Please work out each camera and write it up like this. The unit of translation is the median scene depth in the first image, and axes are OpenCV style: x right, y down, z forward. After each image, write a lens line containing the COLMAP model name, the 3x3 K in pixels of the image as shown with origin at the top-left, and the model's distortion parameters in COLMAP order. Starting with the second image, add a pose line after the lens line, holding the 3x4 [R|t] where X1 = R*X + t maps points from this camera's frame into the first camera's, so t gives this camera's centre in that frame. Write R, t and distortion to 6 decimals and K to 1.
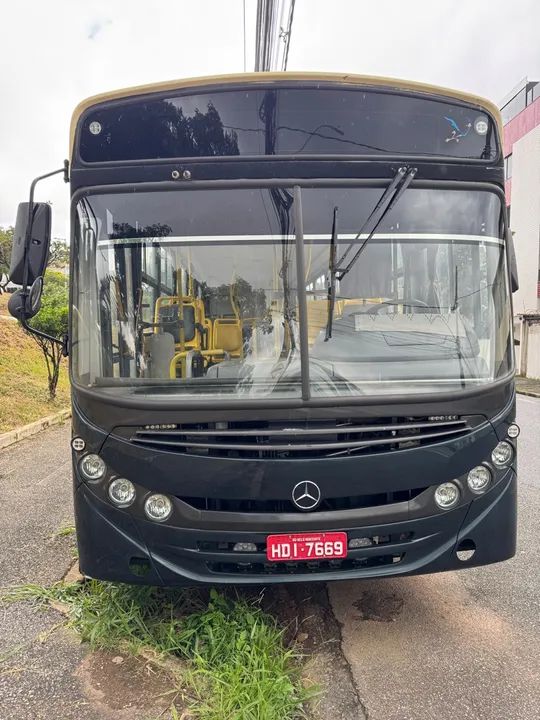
lens RADIAL K [[425.1, 0, 271.2], [0, 425.1, 351.6], [0, 0, 1]] dist [-0.003358, -0.024539]
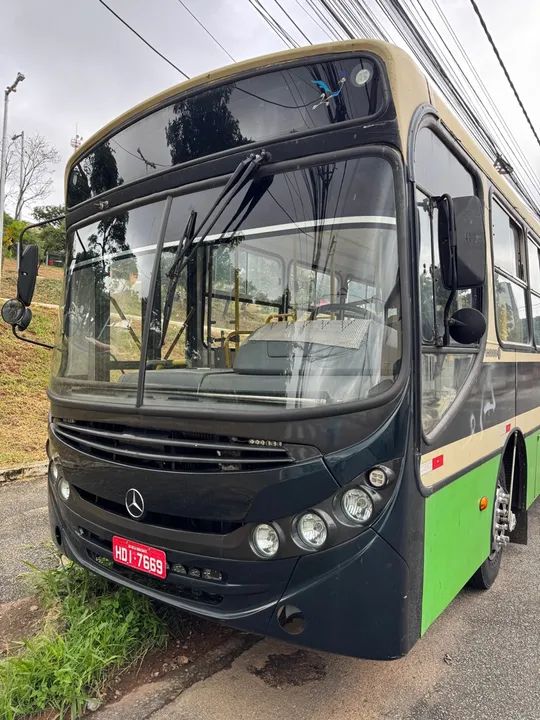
lens RADIAL K [[479.5, 0, 270.0], [0, 479.5, 360.0], [0, 0, 1]] dist [0.064972, -0.087410]
pose [[0.789523, 0.009487, -0.613648, 0.978122], [0.000042, 0.999880, 0.015512, -0.012582], [0.613721, -0.012273, 0.789427, 0.297754]]
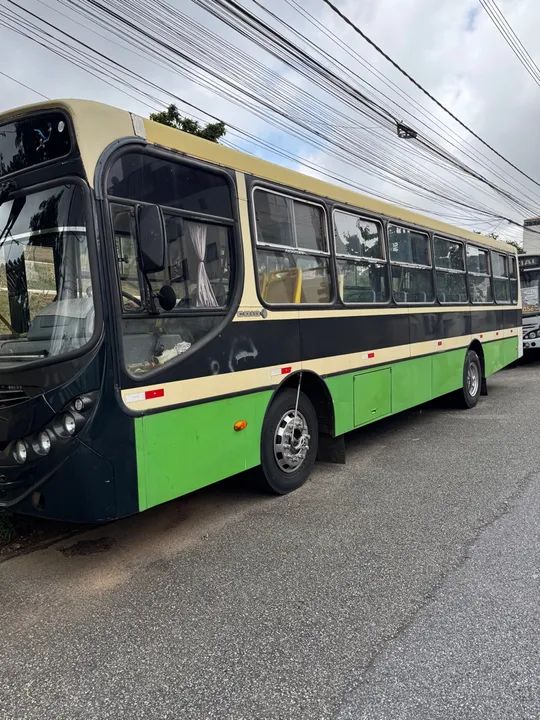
lens RADIAL K [[479.5, 0, 270.0], [0, 479.5, 360.0], [0, 0, 1]] dist [0.064972, -0.087410]
pose [[0.770821, 0.002063, -0.637049, 1.828323], [0.064989, 0.994523, 0.081857, 0.018997], [0.633728, -0.104498, 0.766465, 0.432402]]
